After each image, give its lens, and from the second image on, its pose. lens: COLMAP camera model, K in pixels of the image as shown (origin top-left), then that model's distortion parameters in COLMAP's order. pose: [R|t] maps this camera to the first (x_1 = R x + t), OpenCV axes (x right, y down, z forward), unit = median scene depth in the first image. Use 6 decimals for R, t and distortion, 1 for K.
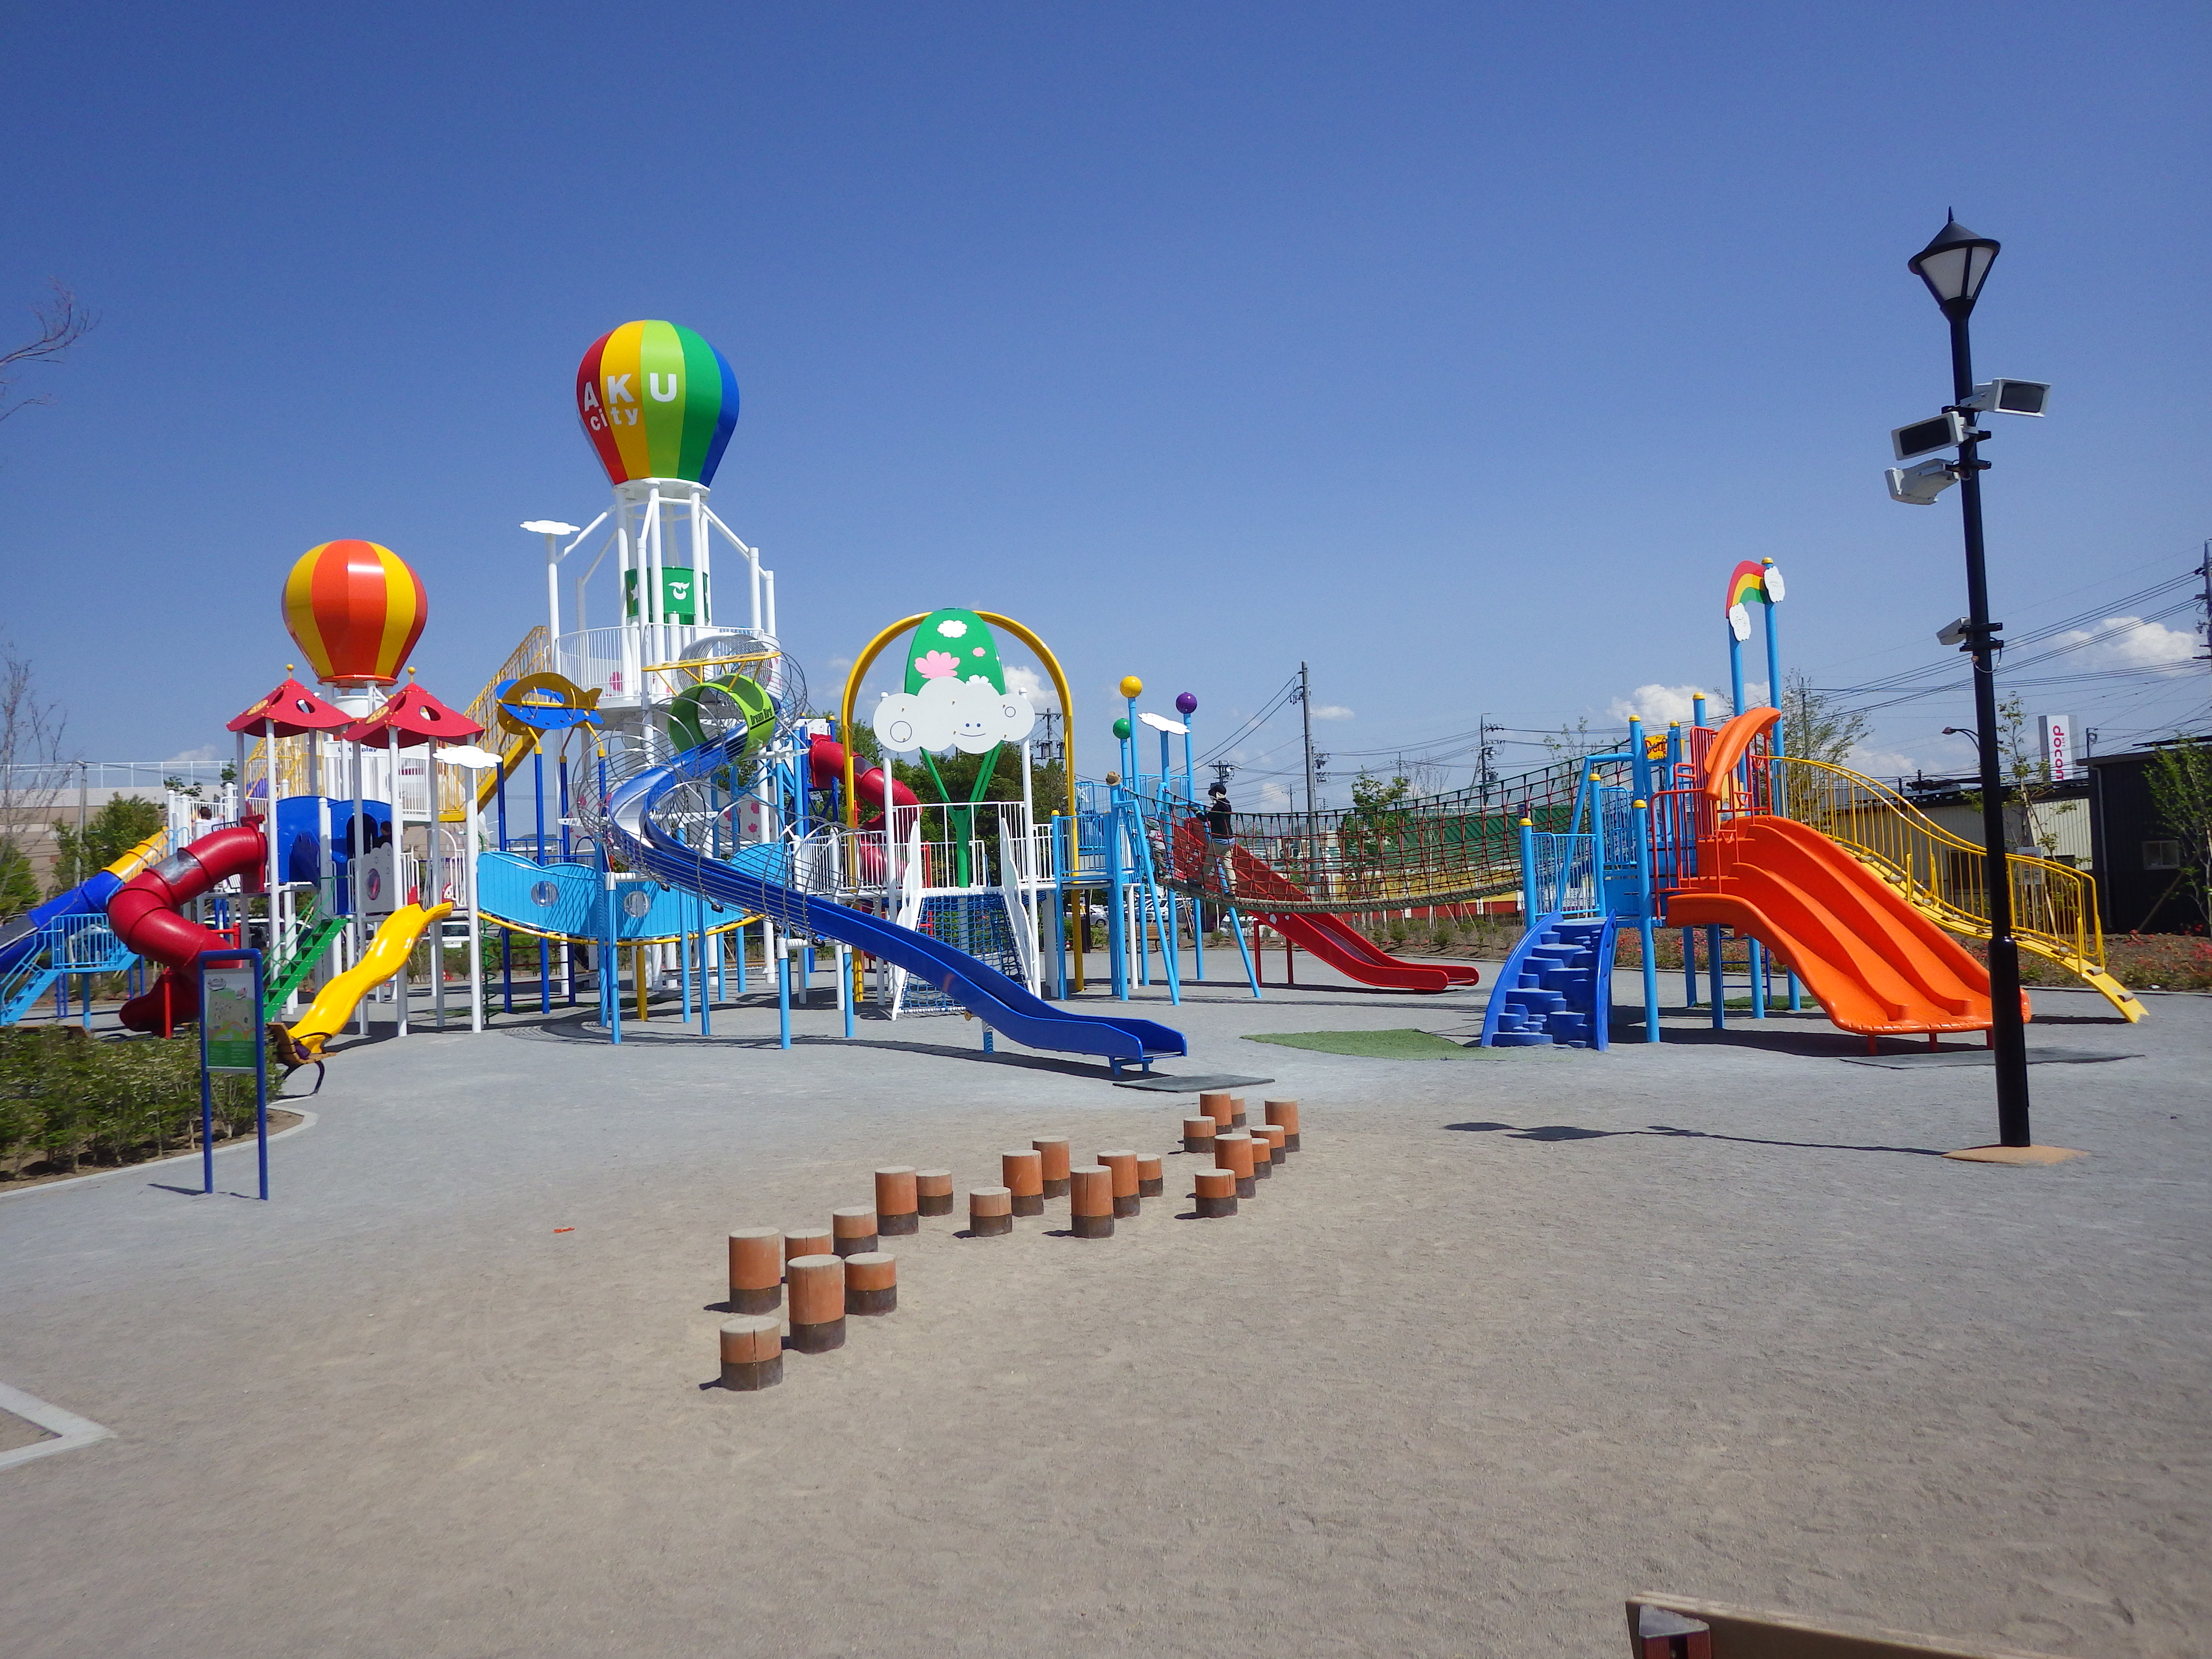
lens RADIAL K [[1600.2, 0, 1099.8], [0, 1600.2, 834.0], [0, 0, 1]] dist [-0.031897, -0.000504]
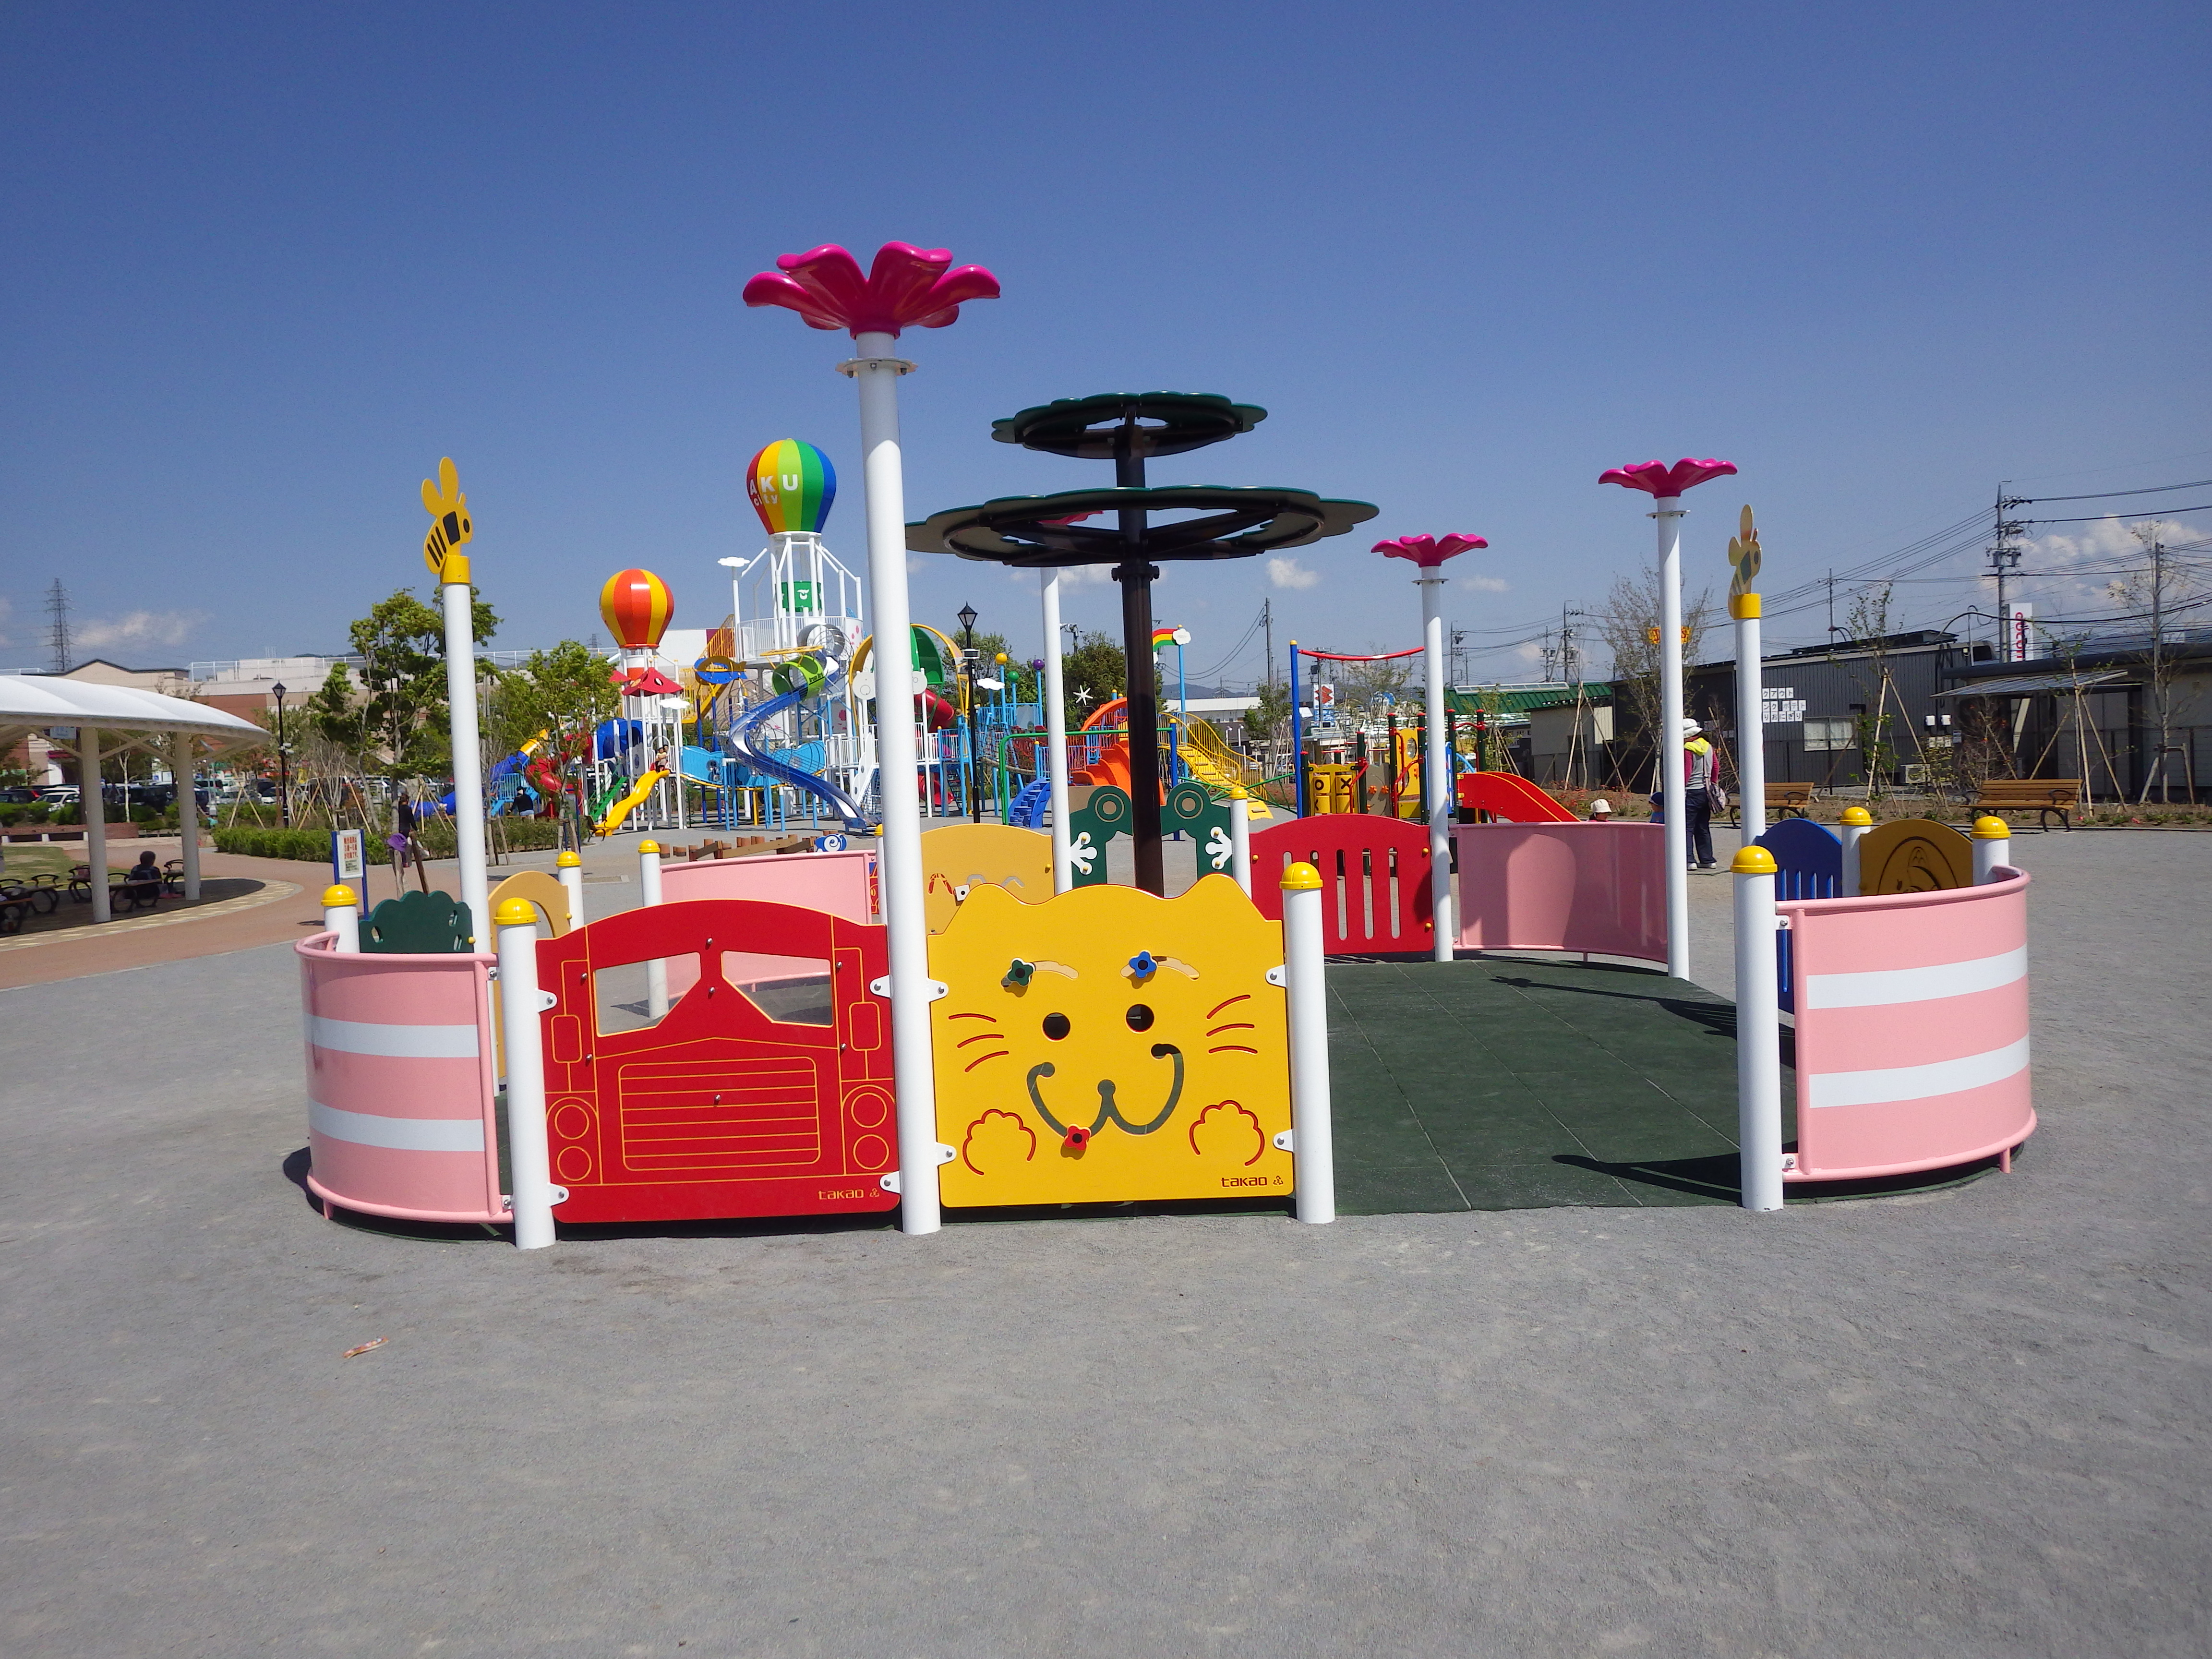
lens RADIAL K [[1600.2, 0, 1114.1], [0, 1600.2, 817.4], [0, 0, 1]] dist [-0.031897, -0.000504]
pose [[0.981383, 0.009953, -0.191802, 0.435771], [0.006093, 0.996540, 0.082888, -0.049355], [0.191963, -0.082514, 0.977927, -0.728853]]
